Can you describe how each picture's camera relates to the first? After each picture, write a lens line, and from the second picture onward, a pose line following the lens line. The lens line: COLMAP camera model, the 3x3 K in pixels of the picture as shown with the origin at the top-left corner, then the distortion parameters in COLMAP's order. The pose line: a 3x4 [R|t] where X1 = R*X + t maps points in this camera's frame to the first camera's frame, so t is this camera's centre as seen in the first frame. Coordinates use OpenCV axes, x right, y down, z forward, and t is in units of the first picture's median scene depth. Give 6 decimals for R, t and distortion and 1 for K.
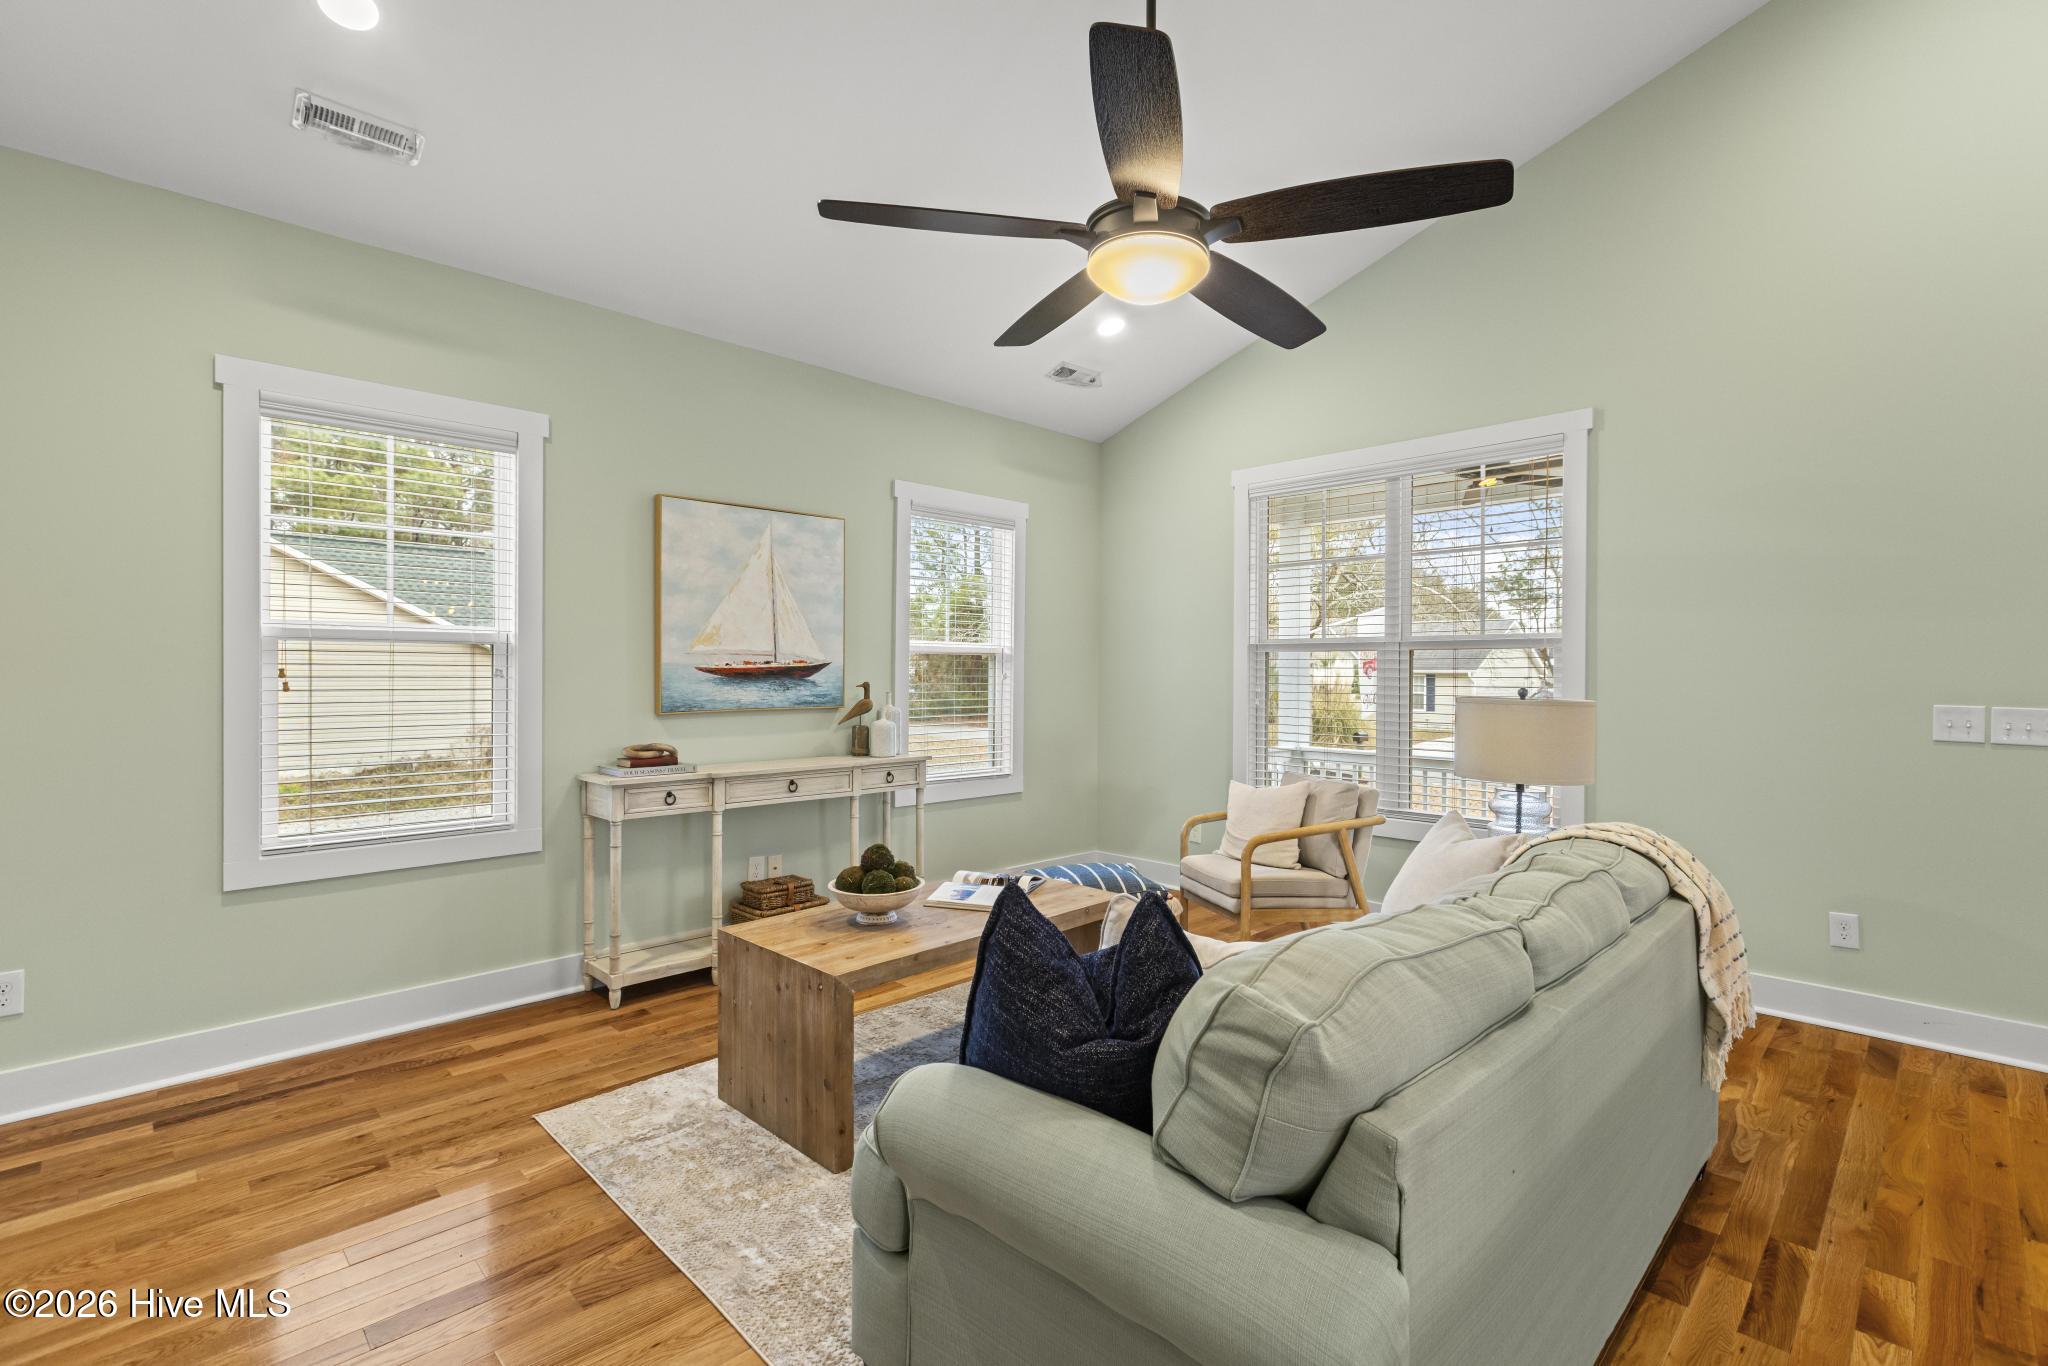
lens RADIAL K [[925.9, 0, 1027.0], [0, 925.9, 671.6], [0, 0, 1]] dist [0.002514, 0.000266]
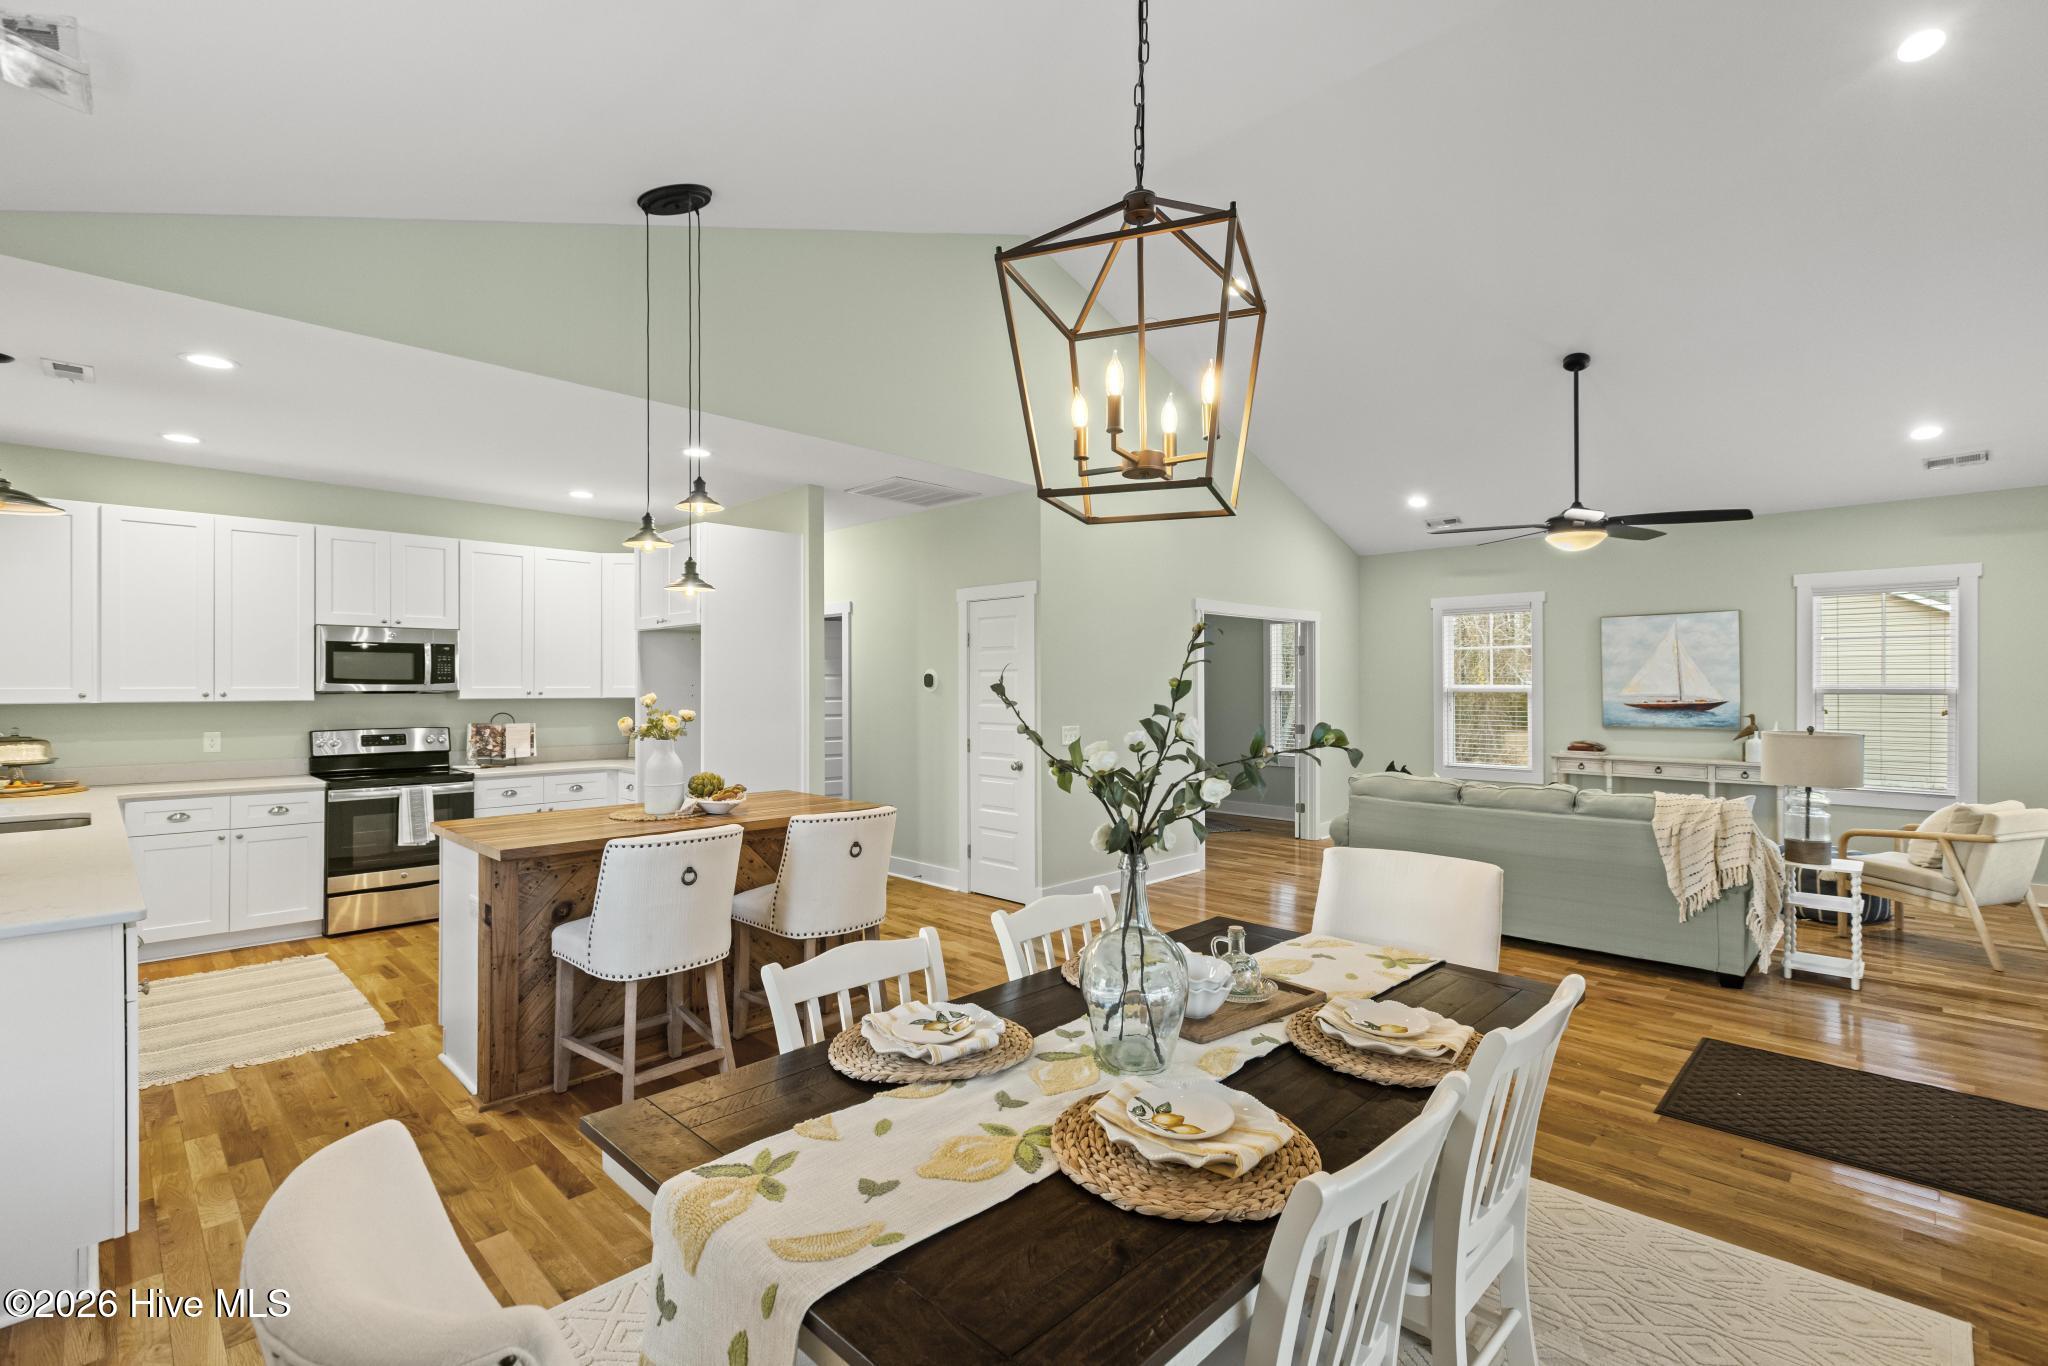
lens RADIAL K [[913.8, 0, 1025.6], [0, 913.8, 689.2], [0, 0, 1]] dist [0.001641, -0.000370]
pose [[0.008089, -0.000357, -0.999967, 1.568935], [-0.001874, 0.999998, -0.000372, -0.031970], [0.999966, 0.001877, 0.008088, -0.261253]]
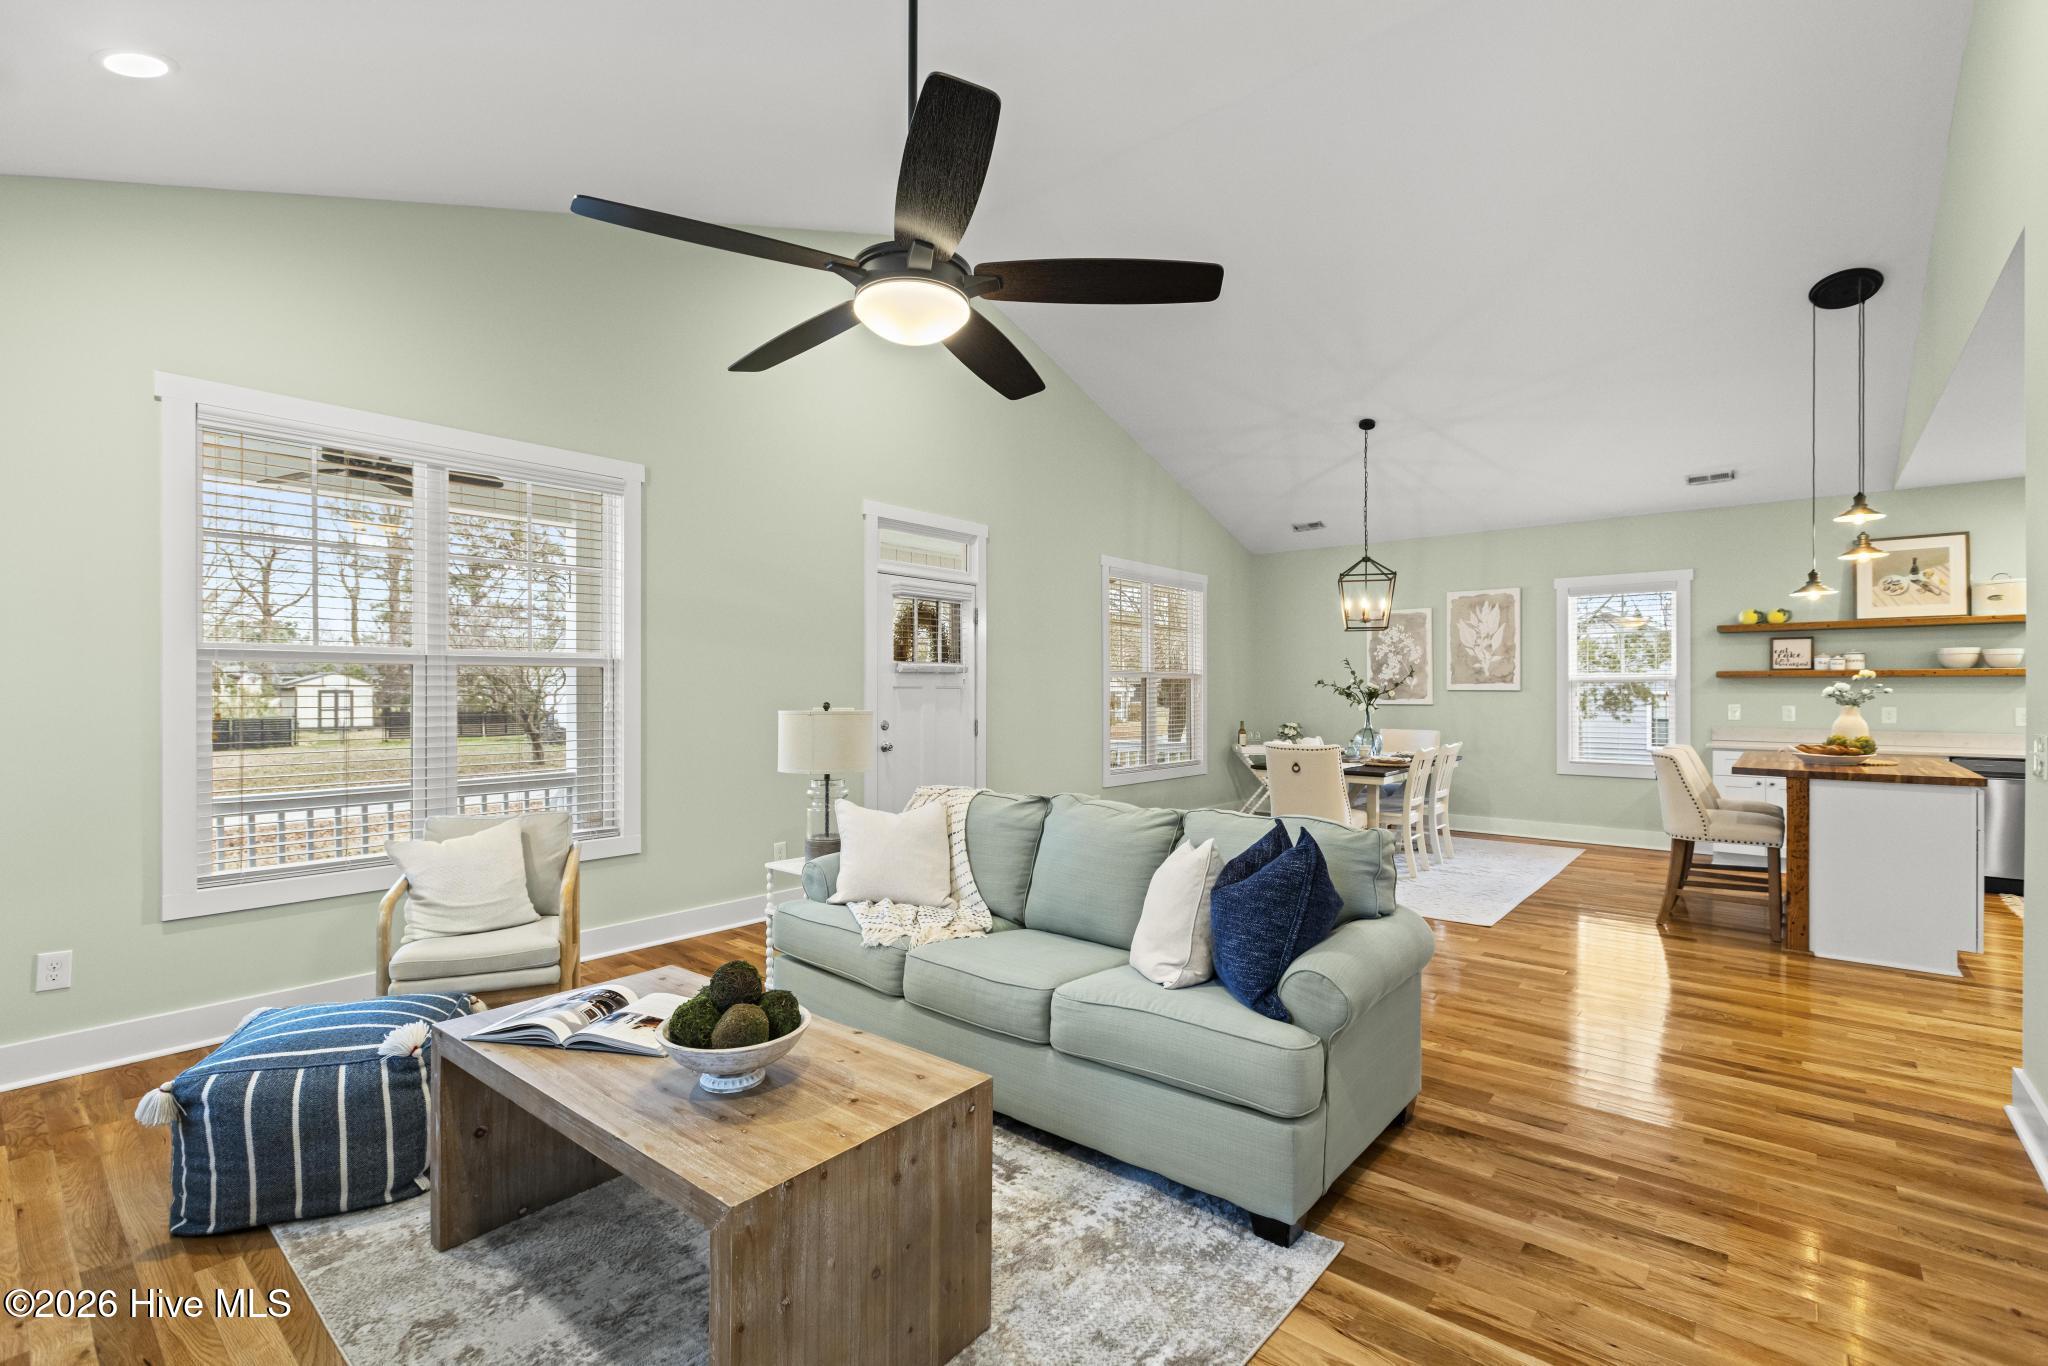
lens RADIAL K [[913.8, 0, 1025.6], [0, 913.8, 689.2], [0, 0, 1]] dist [0.001641, -0.000370]
pose [[-0.086529, -0.004717, 0.996238, -0.599109], [-0.000346, 0.999989, 0.004705, -0.005475], [-0.996249, 0.000062, -0.086530, 0.627609]]
